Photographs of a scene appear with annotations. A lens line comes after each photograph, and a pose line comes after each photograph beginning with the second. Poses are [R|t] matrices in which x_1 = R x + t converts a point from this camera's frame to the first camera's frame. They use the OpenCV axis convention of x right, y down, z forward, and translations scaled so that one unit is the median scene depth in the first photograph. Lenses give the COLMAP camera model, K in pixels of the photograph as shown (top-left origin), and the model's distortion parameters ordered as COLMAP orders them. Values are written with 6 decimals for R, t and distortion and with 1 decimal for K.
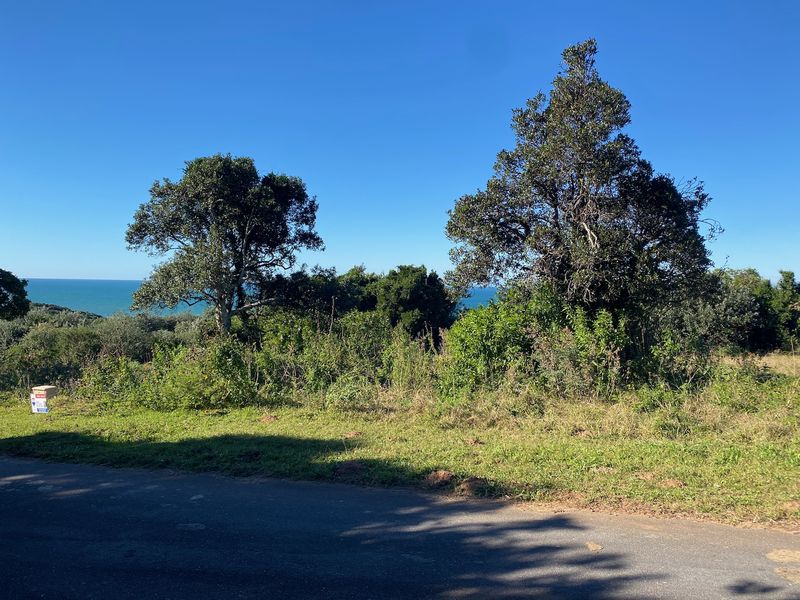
lens RADIAL K [[657.0, 0, 403.2], [0, 657.0, 302.0], [0, 0, 1]] dist [0.120080, -0.252473]
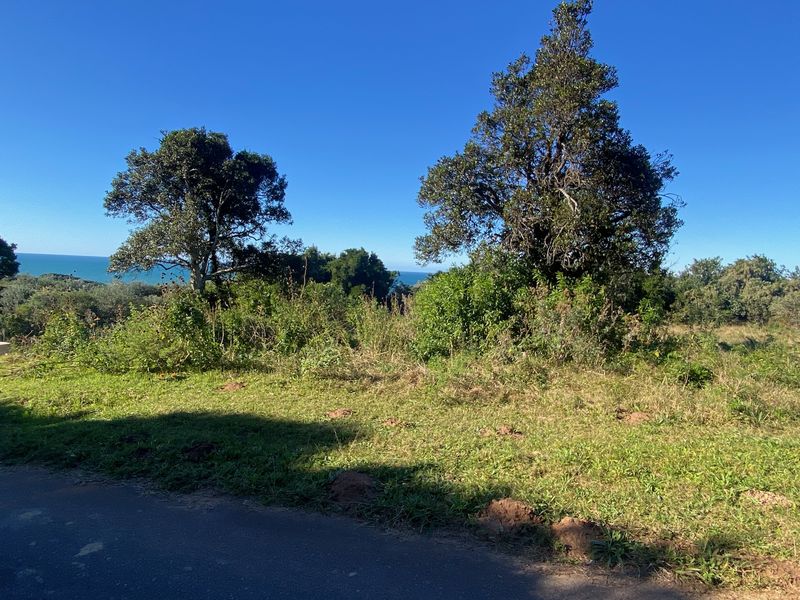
lens RADIAL K [[461.1, 0, 385.8], [0, 461.1, 303.8], [0, 0, 1]] dist [0.045902, -0.001056]
pose [[0.995098, 0.022927, 0.096200, -0.055940], [-0.027006, 0.998781, 0.041316, 0.032452], [-0.095136, -0.043711, 0.994504, 0.325185]]
